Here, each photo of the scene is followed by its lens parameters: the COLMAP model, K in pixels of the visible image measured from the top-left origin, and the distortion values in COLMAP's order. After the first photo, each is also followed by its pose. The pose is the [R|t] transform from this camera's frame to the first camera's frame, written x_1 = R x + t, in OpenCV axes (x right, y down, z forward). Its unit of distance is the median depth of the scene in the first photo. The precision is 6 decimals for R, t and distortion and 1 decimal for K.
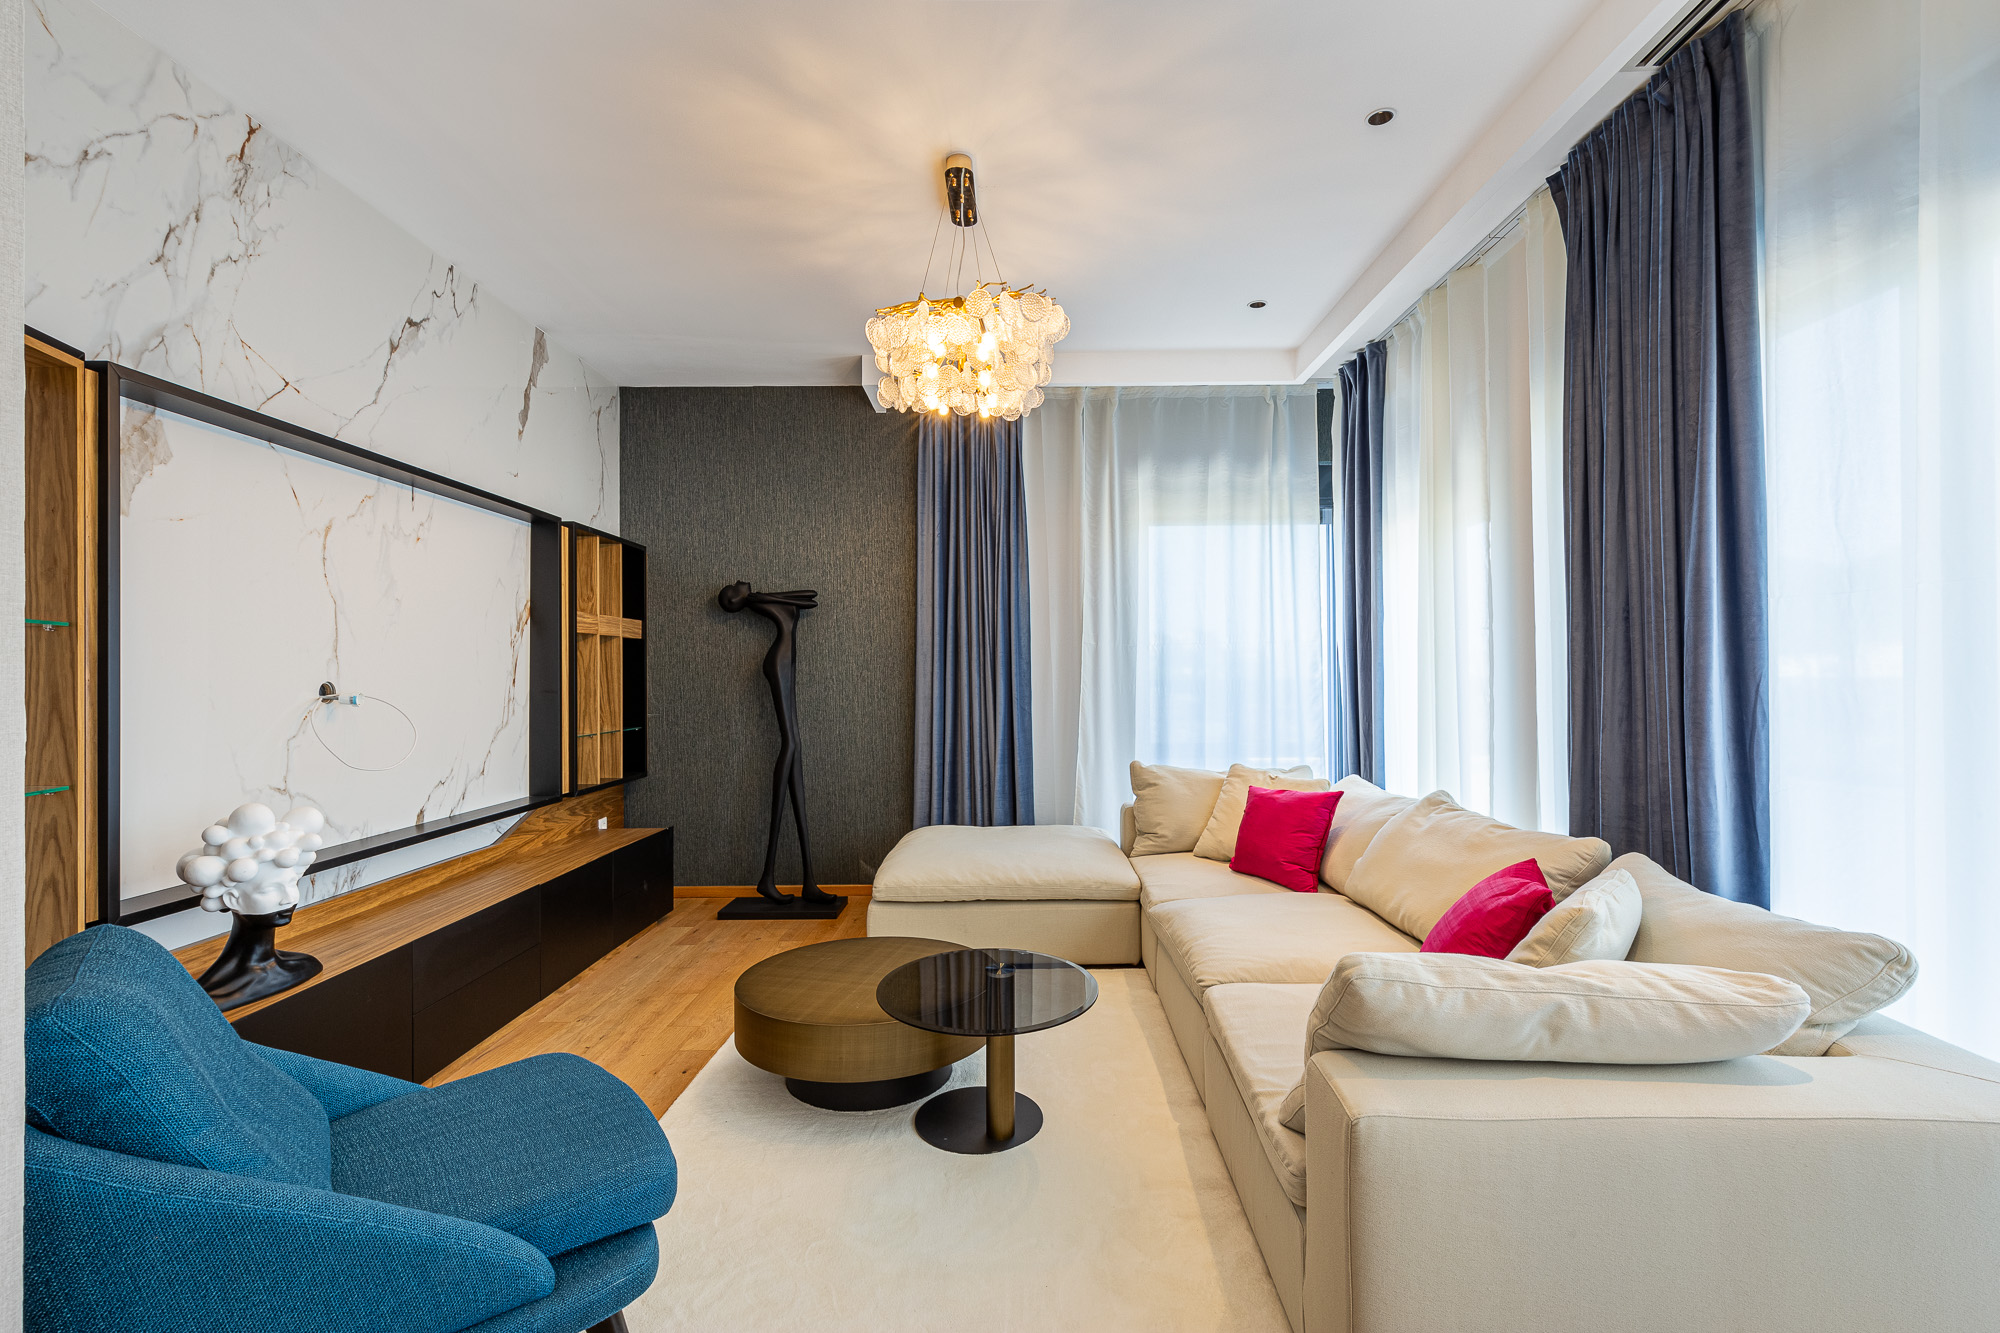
lens RADIAL K [[920.2, 0, 1039.8], [0, 920.2, 672.2], [0, 0, 1]] dist [0.001662, 0.000020]
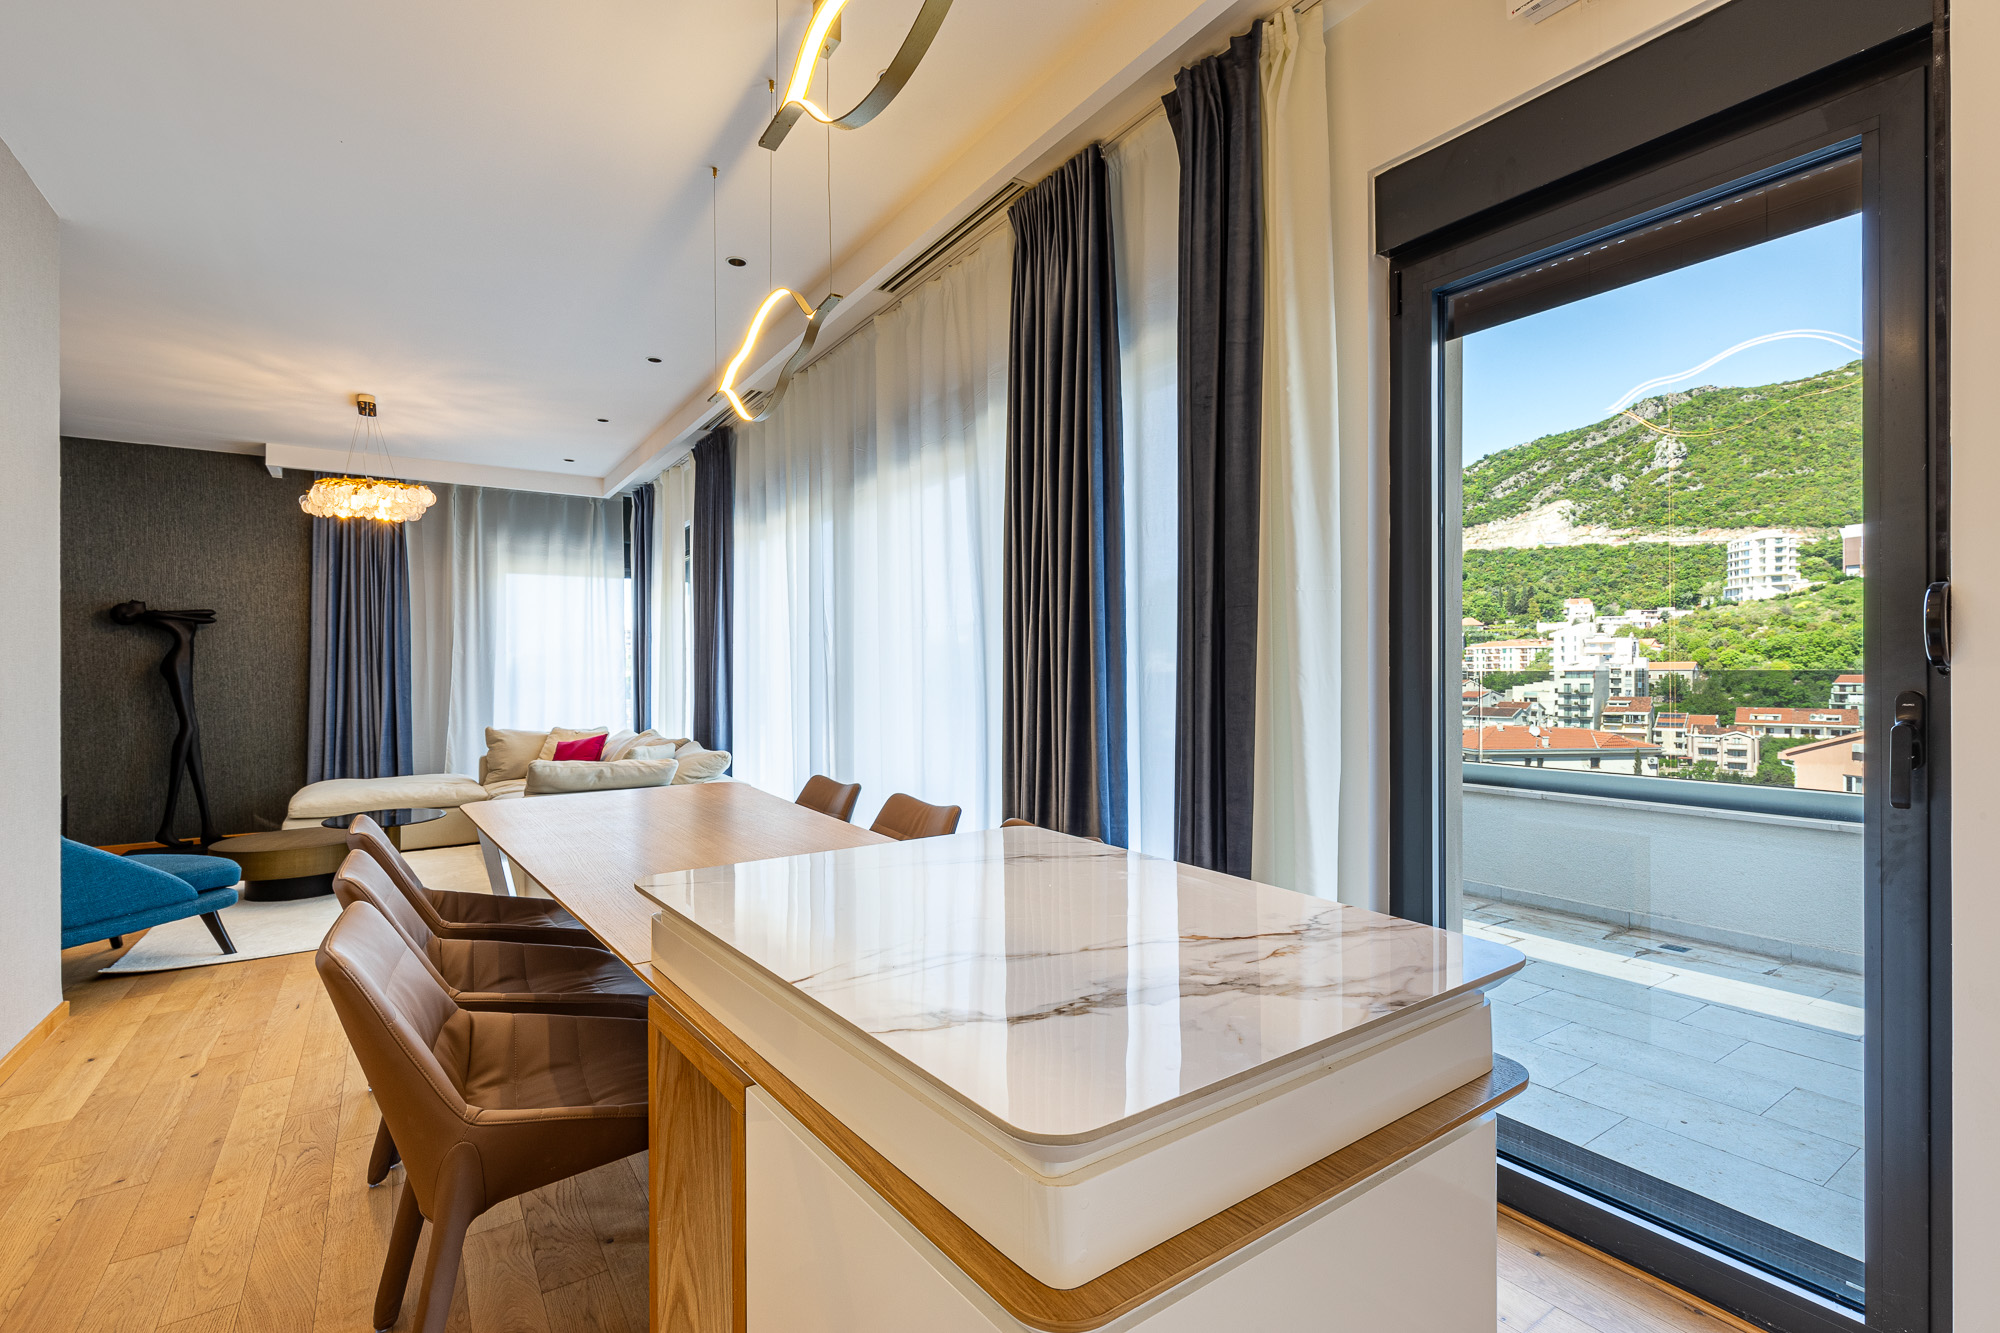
lens RADIAL K [[900.9, 0, 1006.1], [0, 900.9, 665.1], [0, 0, 1]] dist [0.006681, 0.000133]
pose [[0.840187, 0.004104, 0.542282, 0.006007], [0.001298, 0.999953, -0.009577, 0.003719], [-0.542295, 0.008751, 0.840142, -0.704646]]
